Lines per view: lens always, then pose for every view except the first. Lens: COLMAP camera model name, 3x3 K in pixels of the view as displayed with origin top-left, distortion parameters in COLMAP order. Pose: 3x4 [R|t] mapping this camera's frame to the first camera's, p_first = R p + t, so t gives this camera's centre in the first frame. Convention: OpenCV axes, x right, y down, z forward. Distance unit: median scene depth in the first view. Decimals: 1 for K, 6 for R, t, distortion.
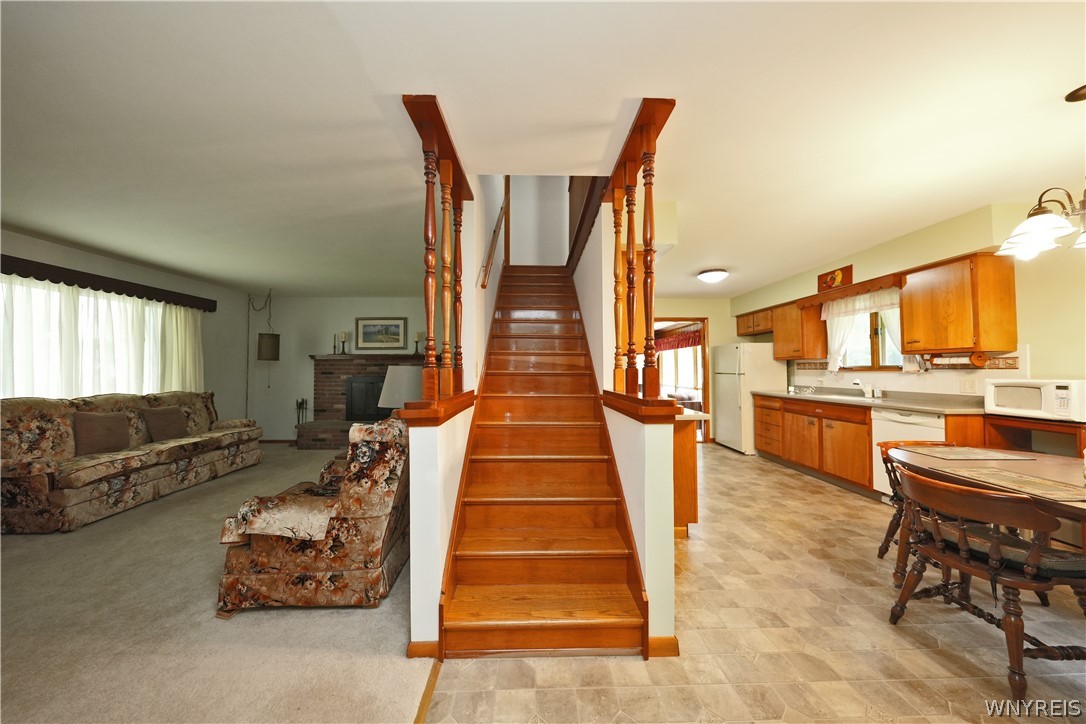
lens RADIAL K [[382.9, 0, 540.2], [0, 382.9, 358.6], [0, 0, 1]] dist [-0.004664, 0.001503]
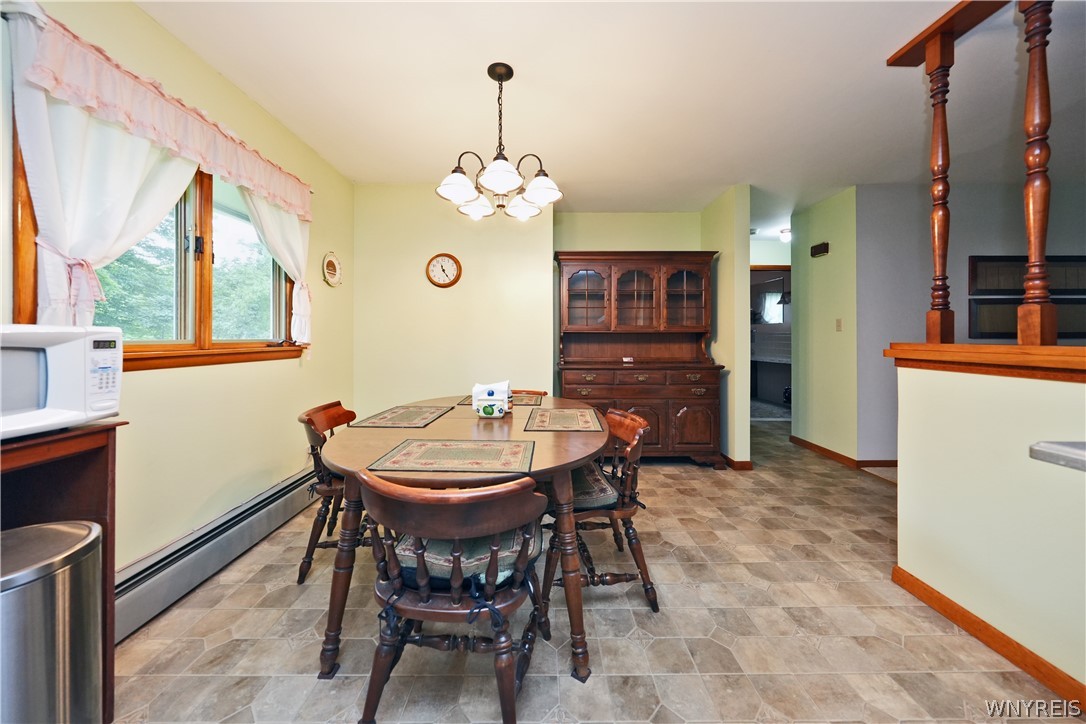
lens RADIAL K [[403.3, 0, 548.2], [0, 403.3, 341.5], [0, 0, 1]] dist [-0.004154, 0.000073]
pose [[-0.999949, 0.001899, -0.009919, 0.522952], [0.002087, 0.999818, -0.018939, 0.048913], [0.009882, -0.018959, -0.999771, 0.842838]]
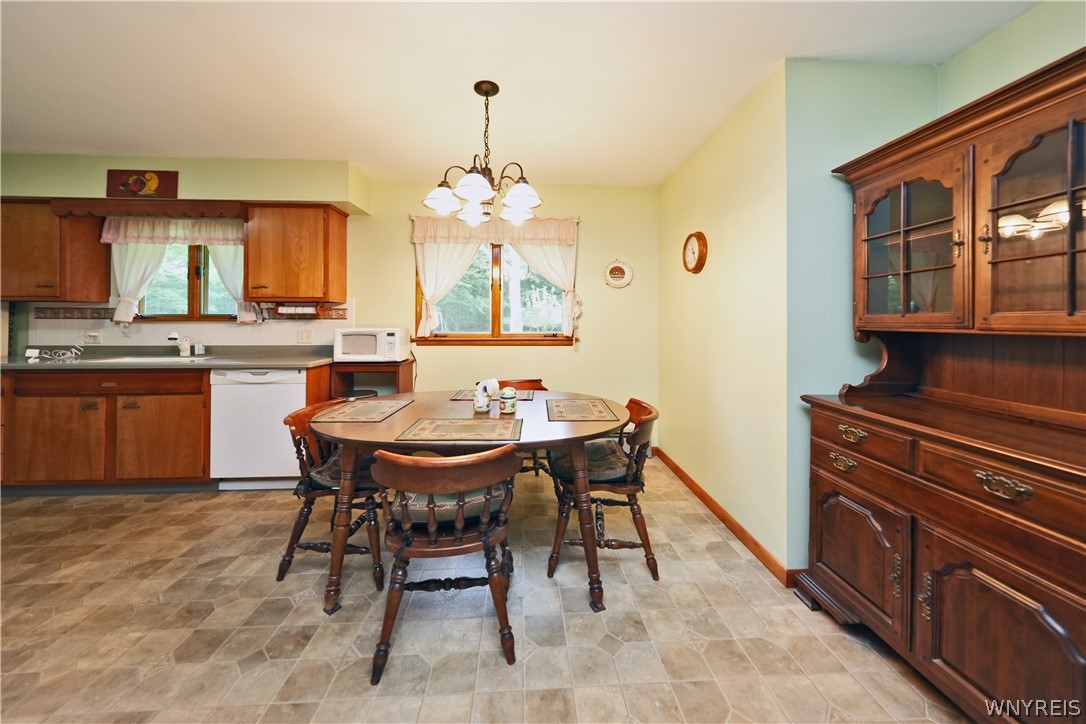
lens RADIAL K [[368.2, 0, 556.2], [0, 368.2, 318.9], [0, 0, 1]] dist [-0.001224, 0.000107]
pose [[-0.043610, 0.007084, 0.999024, 0.101452], [-0.031089, 0.999481, -0.008444, 0.011856], [-0.998565, -0.031427, -0.043367, 0.310612]]
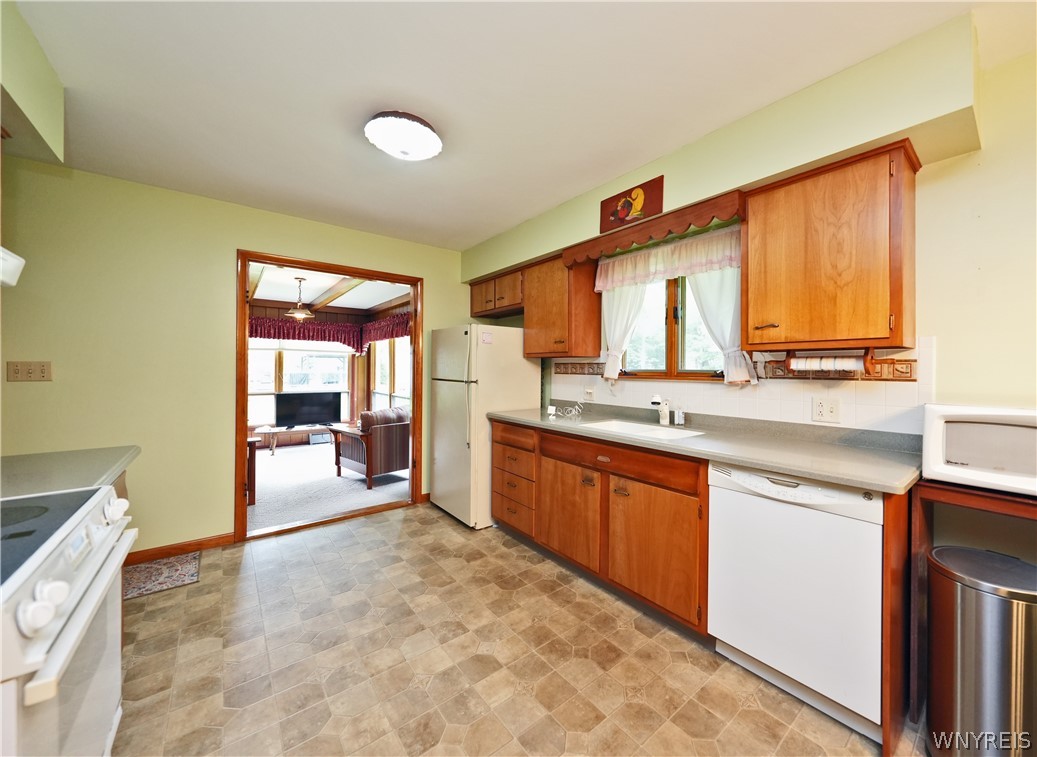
lens RADIAL K [[426.7, 0, 573.2], [0, 426.7, 367.6], [0, 0, 1]] dist [0.001568, 0.000809]
pose [[0.775269, 0.007015, 0.631592, 0.351284], [-0.024848, 0.999503, 0.019398, 0.005940], [-0.631142, -0.030733, 0.775058, 0.608261]]
